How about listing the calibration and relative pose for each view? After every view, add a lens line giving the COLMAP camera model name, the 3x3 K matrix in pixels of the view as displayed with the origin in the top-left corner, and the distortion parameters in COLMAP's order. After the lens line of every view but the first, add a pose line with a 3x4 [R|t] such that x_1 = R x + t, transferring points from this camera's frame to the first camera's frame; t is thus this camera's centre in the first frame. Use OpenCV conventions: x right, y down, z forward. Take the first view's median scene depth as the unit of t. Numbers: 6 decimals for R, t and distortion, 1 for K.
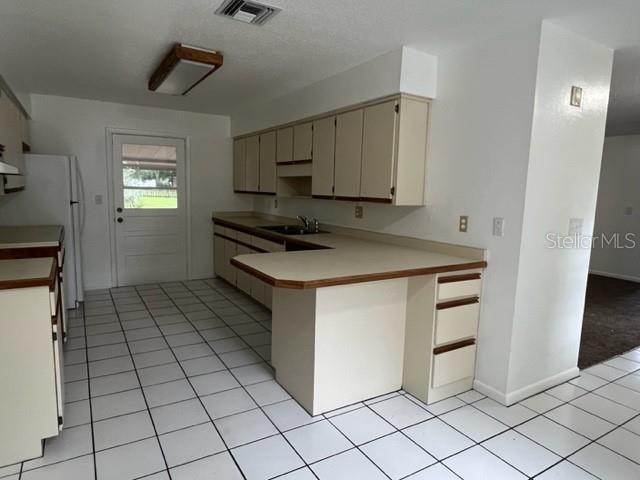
lens RADIAL K [[403.6, 0, 320.3], [0, 403.6, 240.4], [0, 0, 1]] dist [-0.004274, 0.002371]
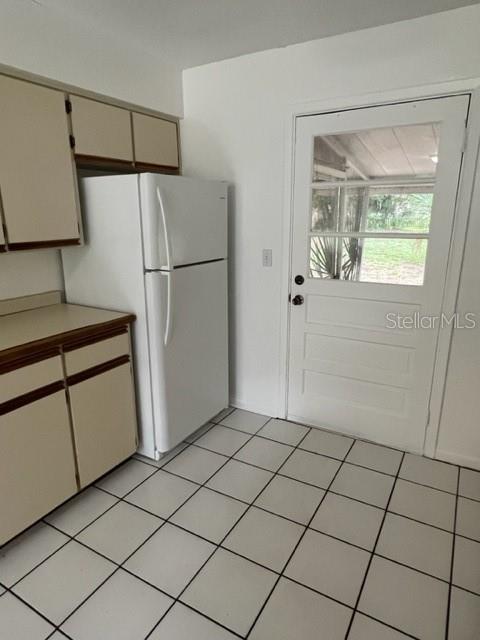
lens RADIAL K [[403.6, 0, 239.7], [0, 403.6, 320.3], [0, 0, 1]] dist [-0.004274, 0.002371]
pose [[0.477919, 0.196074, -0.856241, -0.096318], [-0.095120, 0.980589, 0.171457, -0.105214], [0.873238, -0.000497, 0.487293, 0.694158]]
